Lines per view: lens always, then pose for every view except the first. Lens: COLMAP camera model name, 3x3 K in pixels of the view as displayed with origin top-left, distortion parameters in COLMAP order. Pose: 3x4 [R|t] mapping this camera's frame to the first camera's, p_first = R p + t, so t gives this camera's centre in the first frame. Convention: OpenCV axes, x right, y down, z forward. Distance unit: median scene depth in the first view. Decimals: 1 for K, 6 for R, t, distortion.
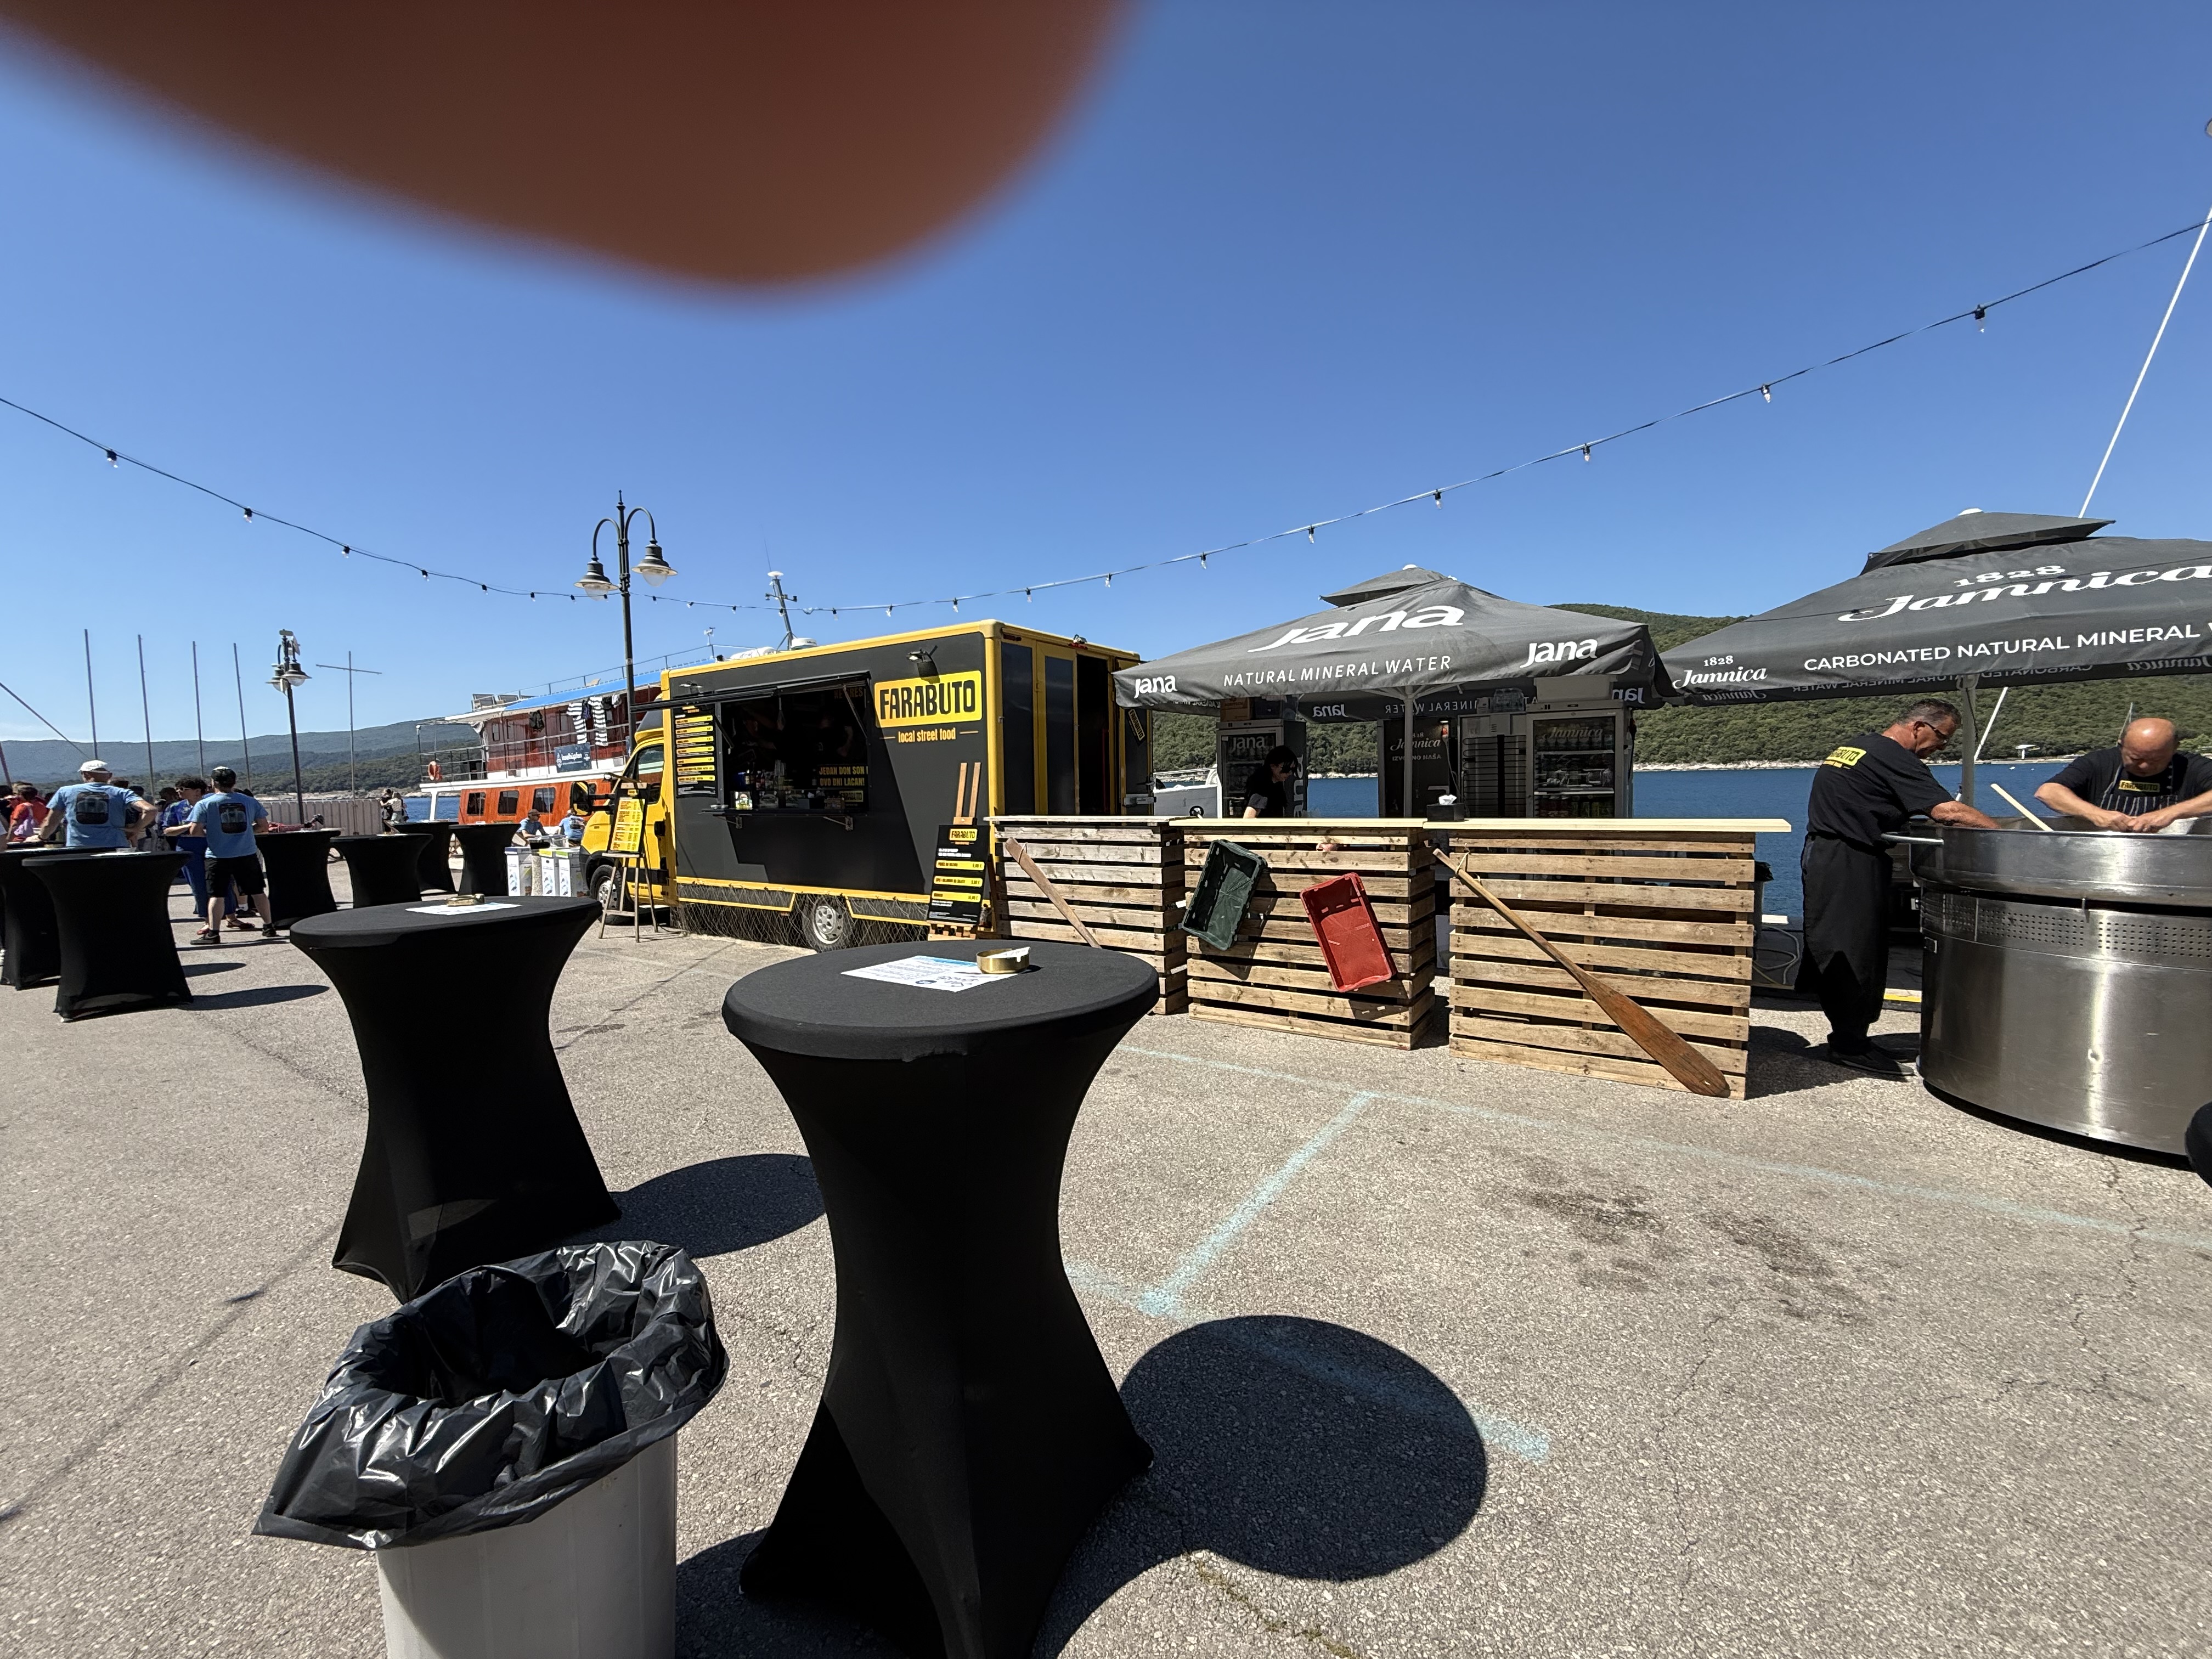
lens RADIAL K [[885.9, 0, 1132.9], [0, 885.9, 828.1], [0, 0, 1]] dist [-0.026922, 0.000110]
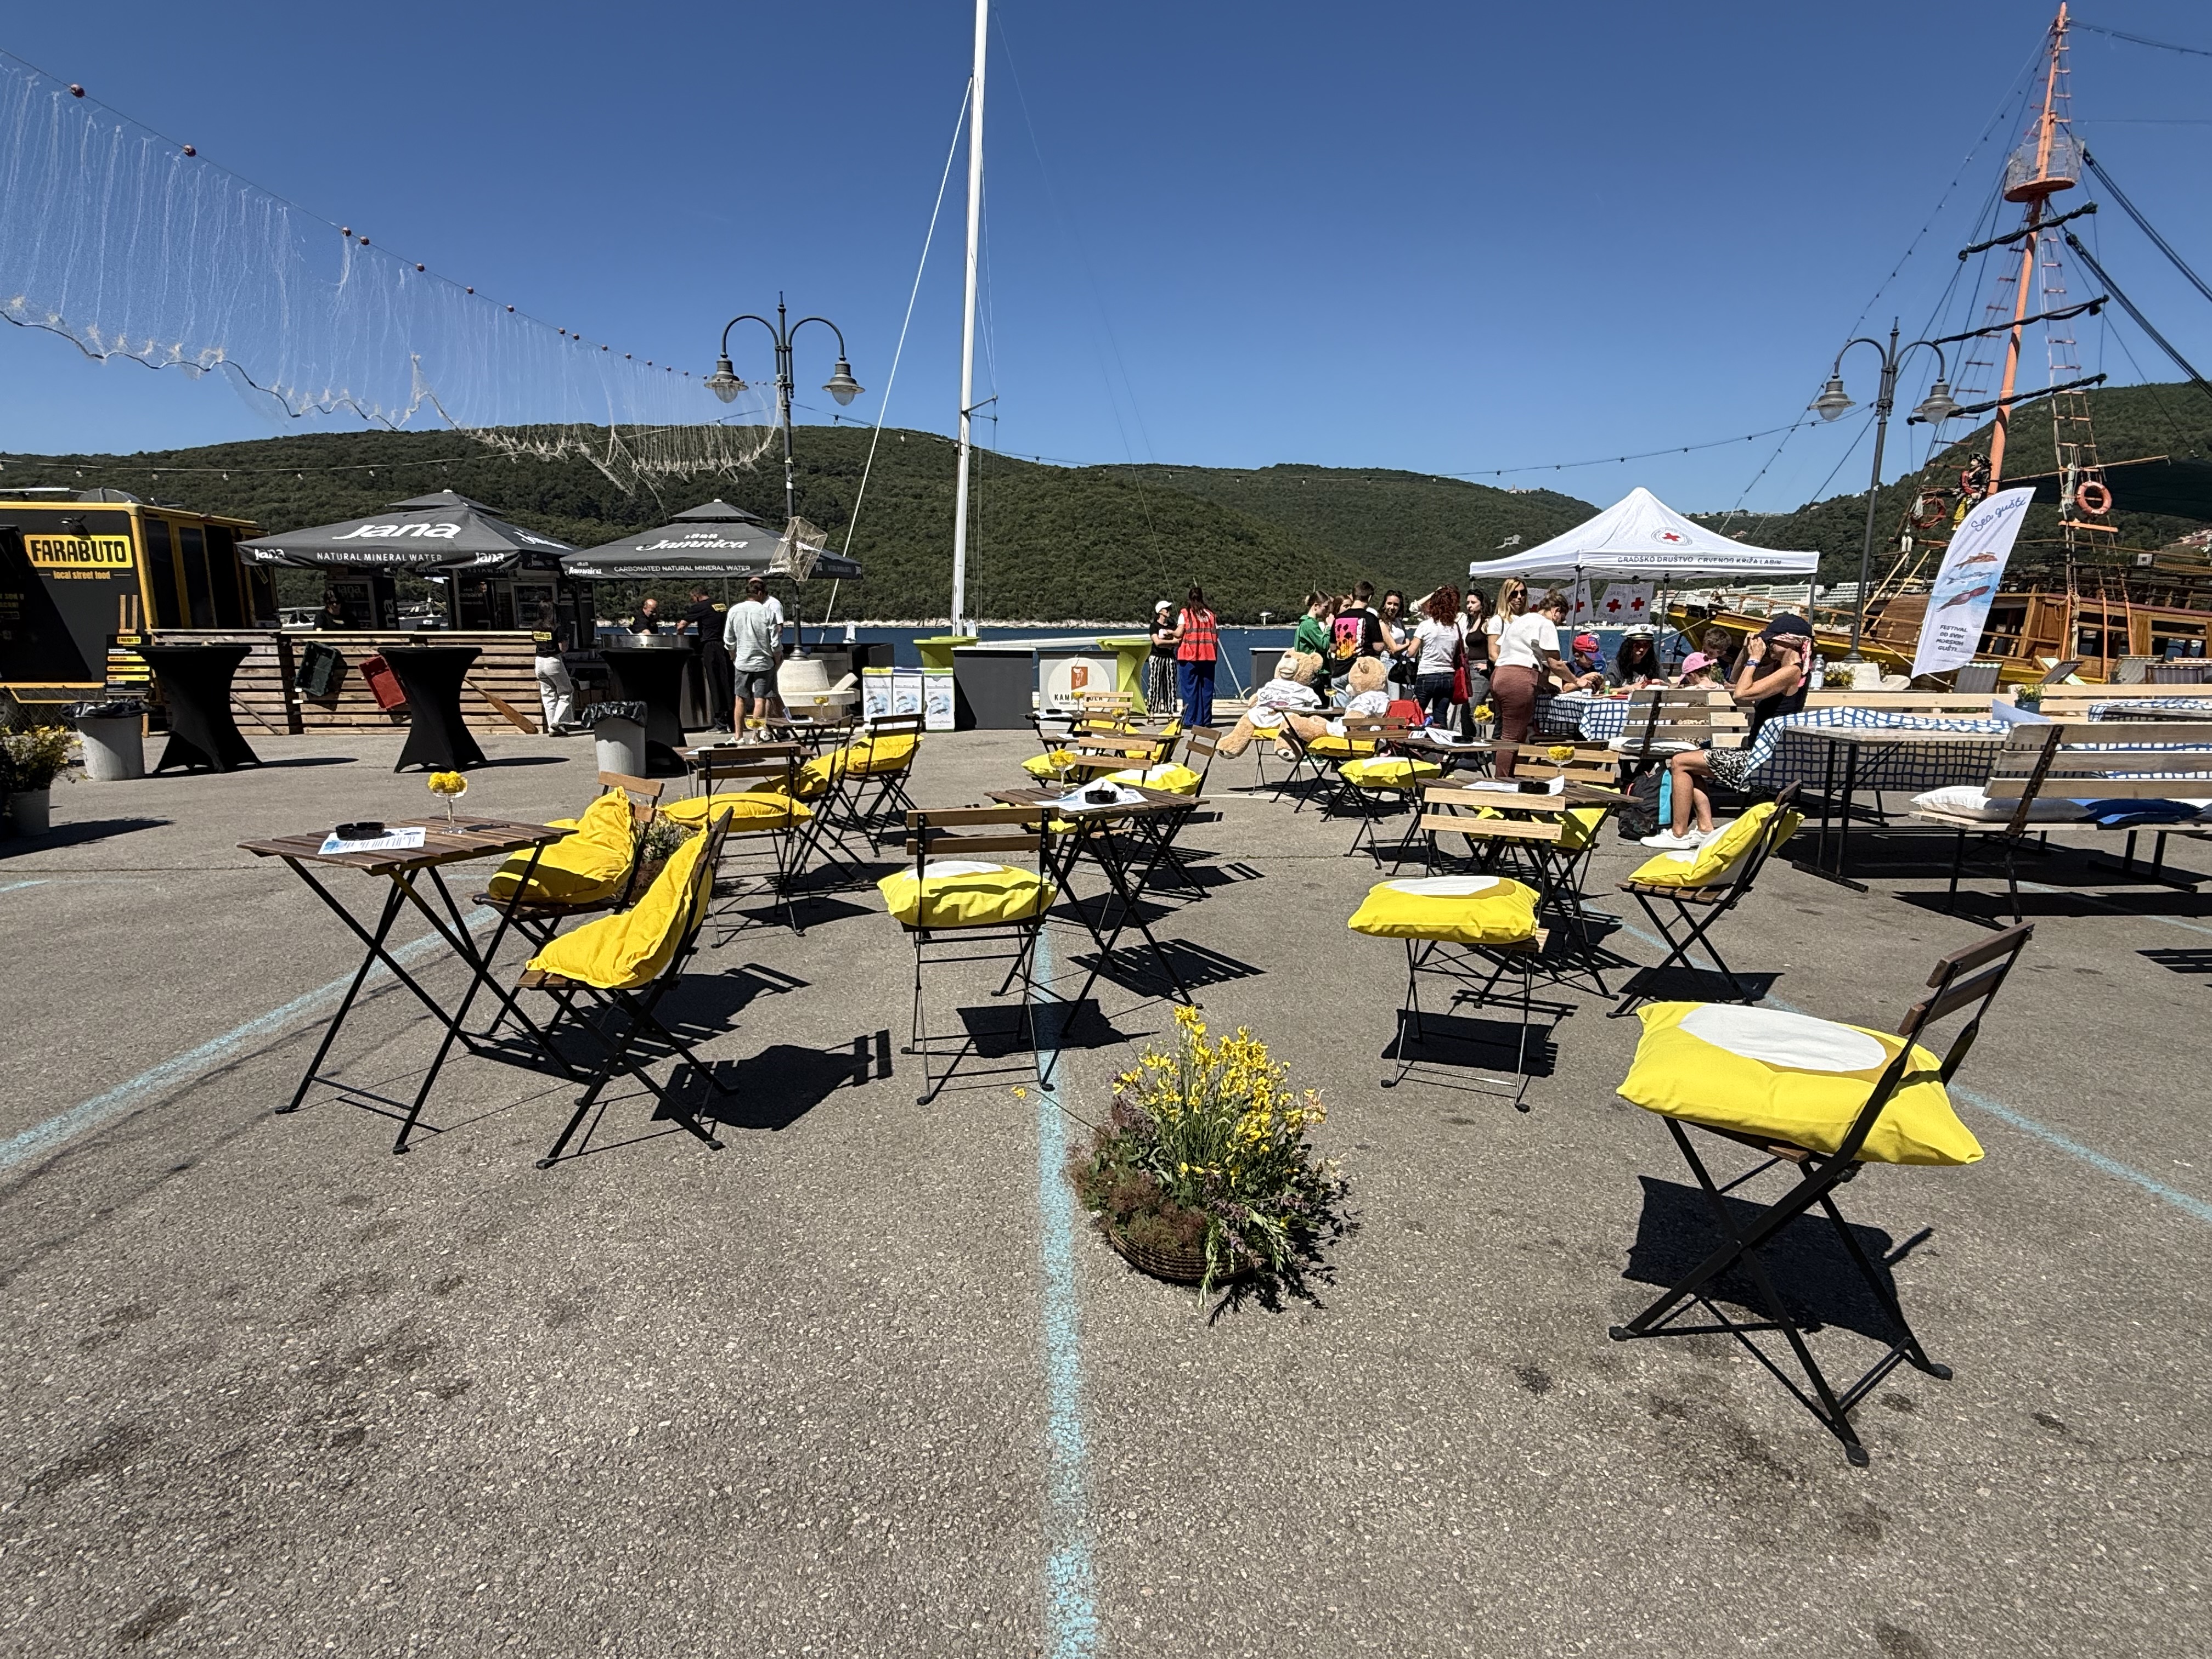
lens RADIAL K [[1079.4, 0, 1109.3], [0, 1079.4, 819.1], [0, 0, 1]] dist [-0.000451, -0.000480]
pose [[0.806046, -0.076539, 0.586884, 0.072858], [0.007432, 0.992834, 0.119274, 0.112015], [-0.591807, -0.091778, 0.800838, -1.701036]]
